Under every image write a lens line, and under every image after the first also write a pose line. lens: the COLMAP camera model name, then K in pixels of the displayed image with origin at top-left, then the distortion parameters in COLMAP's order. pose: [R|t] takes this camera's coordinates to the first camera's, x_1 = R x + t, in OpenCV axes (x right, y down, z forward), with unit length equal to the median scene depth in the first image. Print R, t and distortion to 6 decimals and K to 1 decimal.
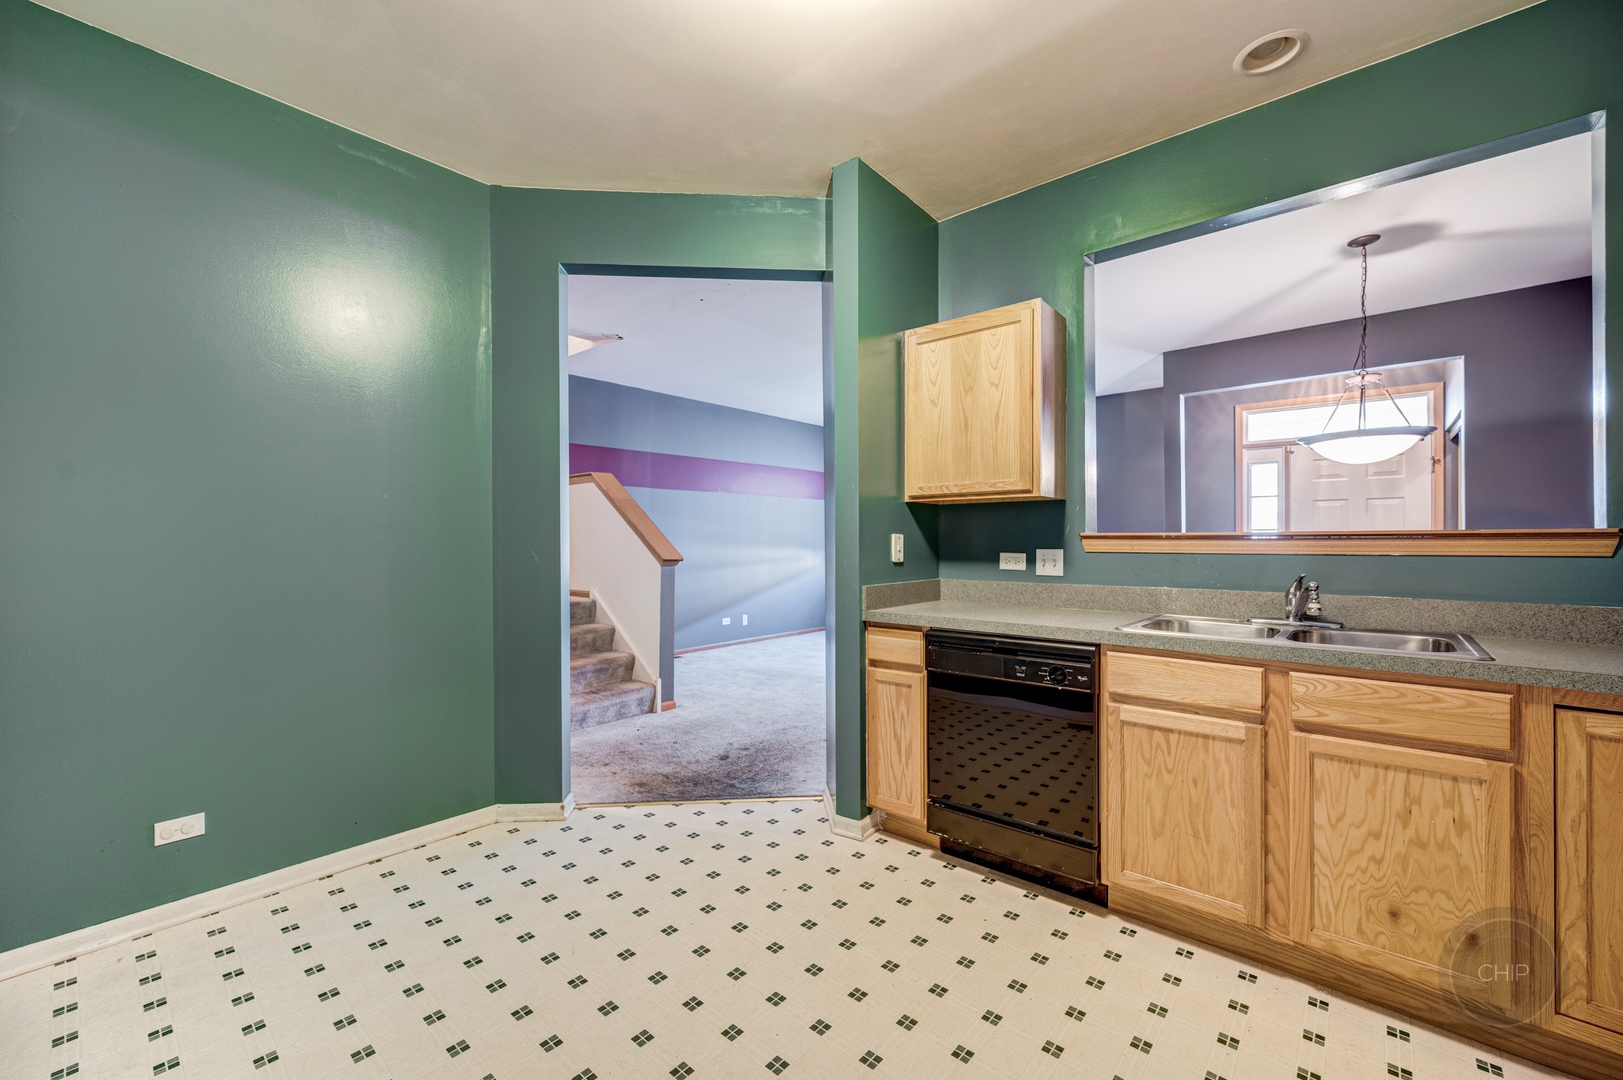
lens RADIAL K [[641.4, 0, 817.9], [0, 641.4, 541.2], [0, 0, 1]] dist [0.001720, -0.000213]
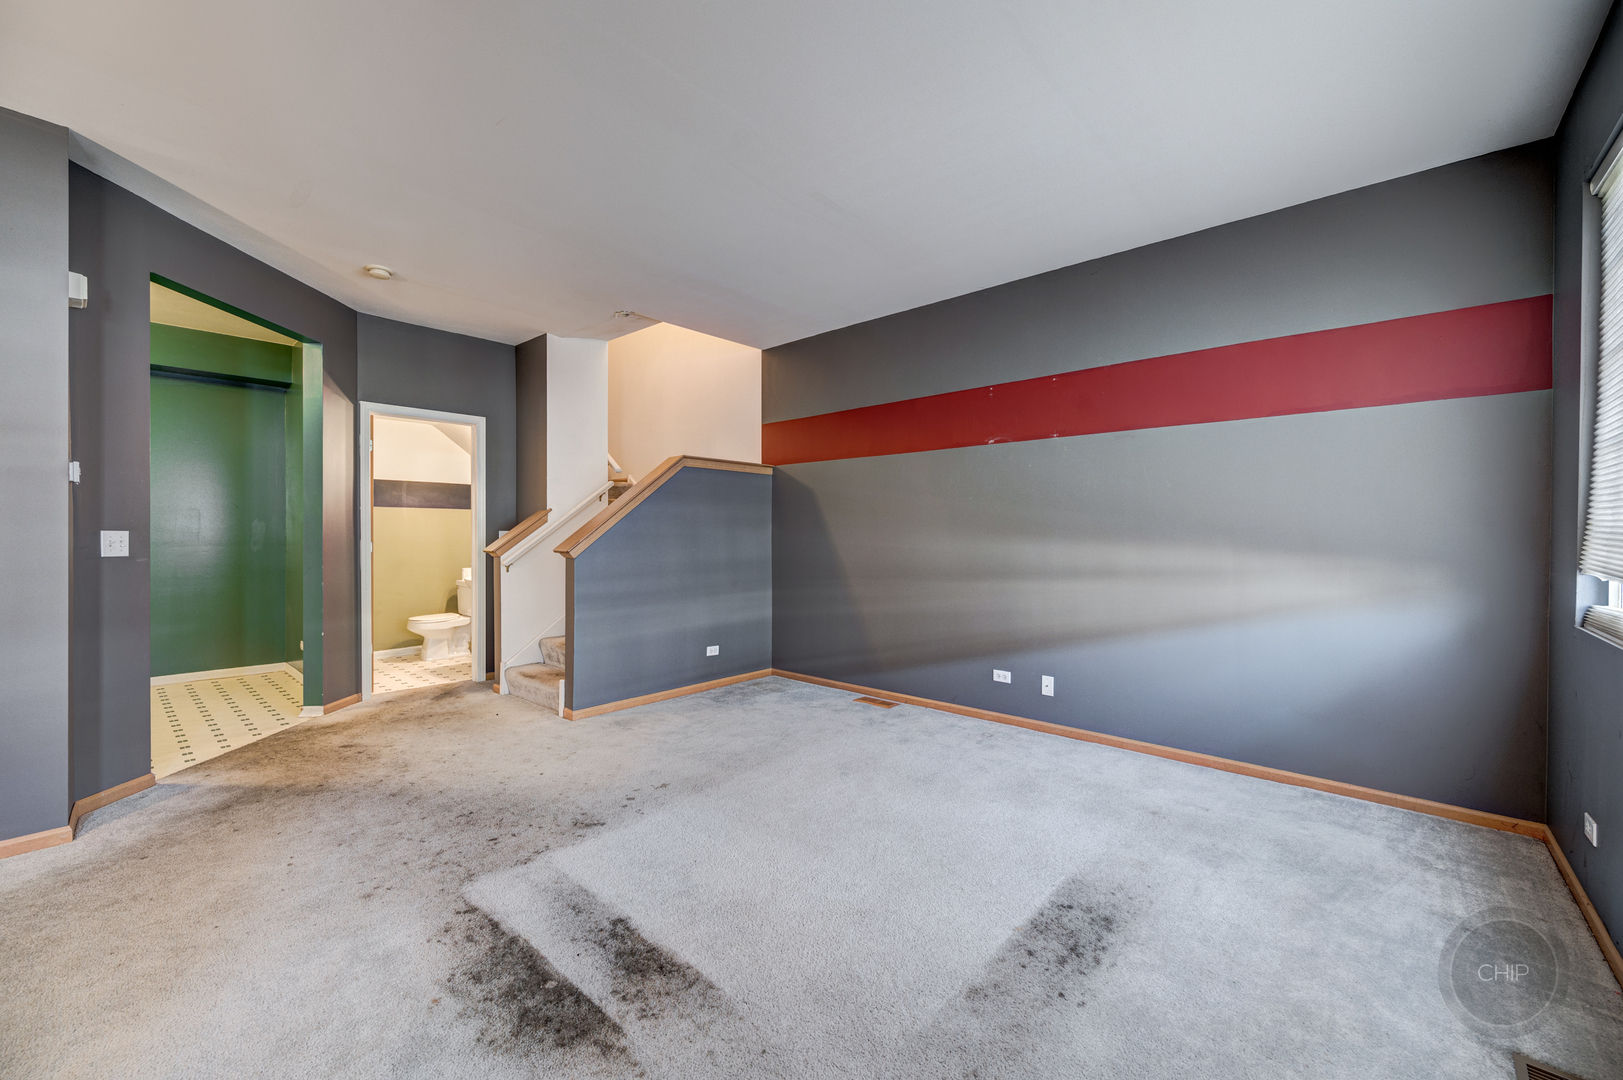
lens RADIAL K [[641.4, 0, 812.0], [0, 641.4, 537.2], [0, 0, 1]] dist [0.001720, -0.000213]
pose [[-0.012908, 0.011410, -0.999852, 1.090495], [0.000716, 0.999935, 0.011402, -0.001257], [0.999916, -0.000568, -0.012915, 2.245449]]
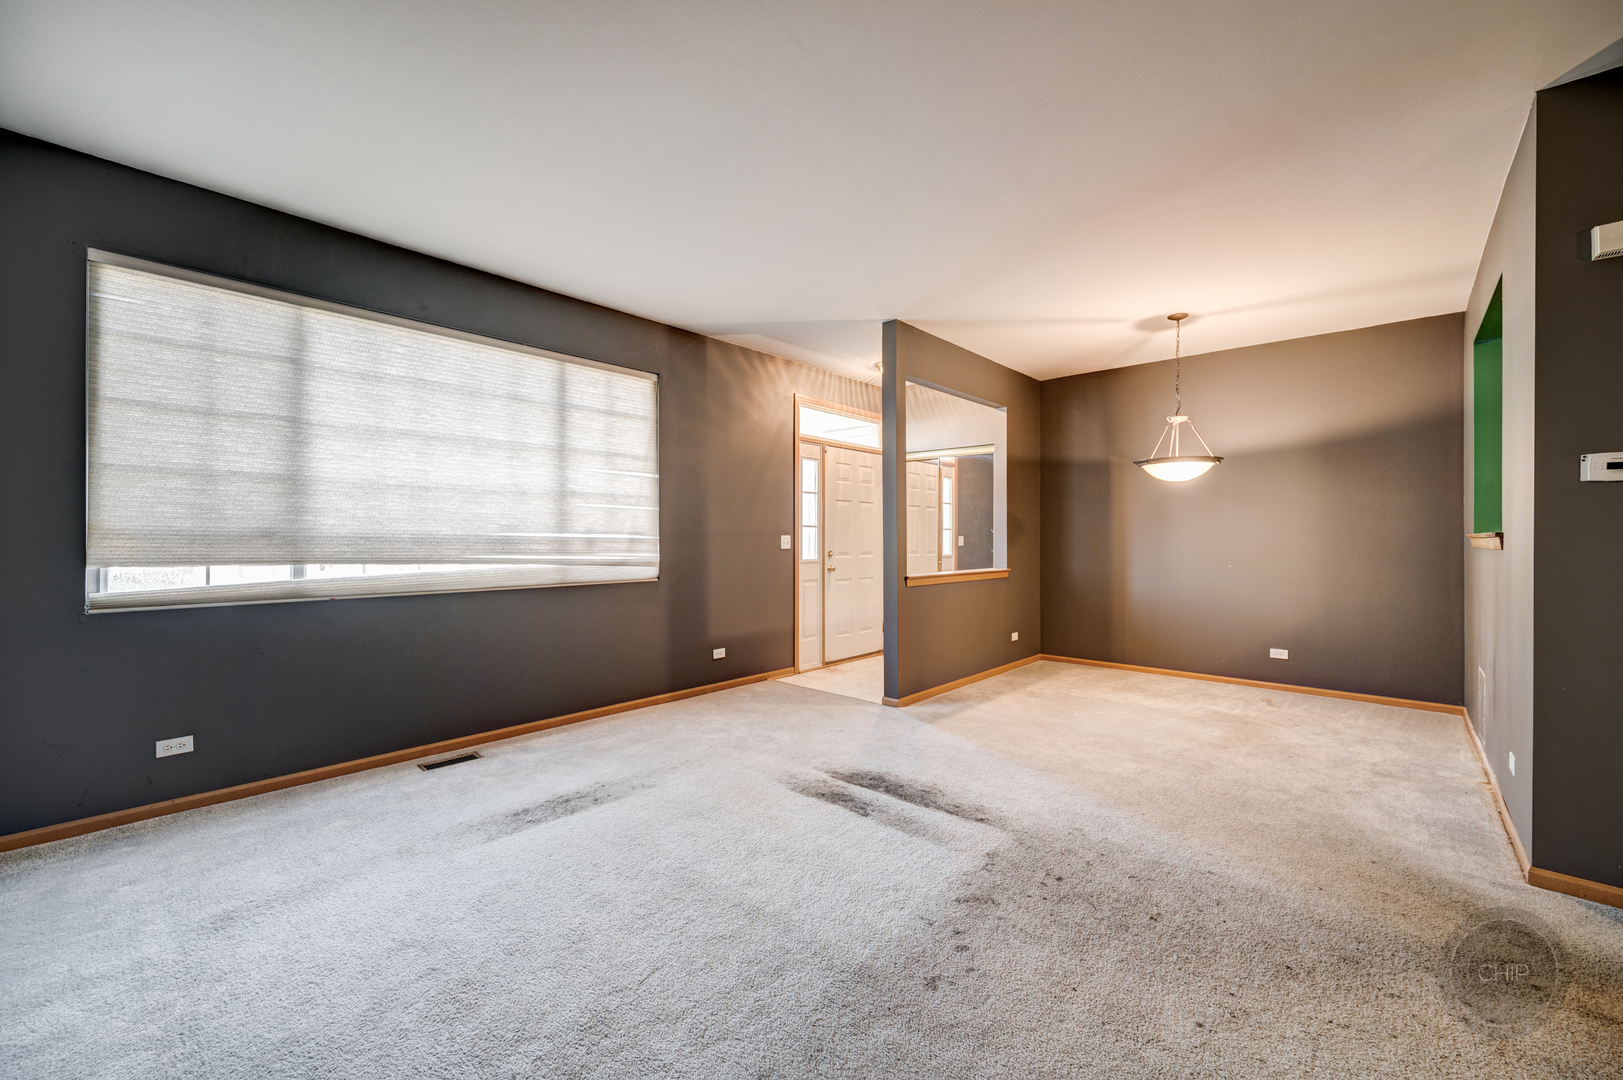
lens RADIAL K [[641.4, 0, 813.4], [0, 641.4, 537.2], [0, 0, 1]] dist [0.001720, -0.000213]
pose [[0.023336, 0.002520, 0.999724, -0.624212], [-0.004589, 0.999987, -0.002413, 0.002922], [-0.999717, -0.004531, 0.023348, 2.080385]]
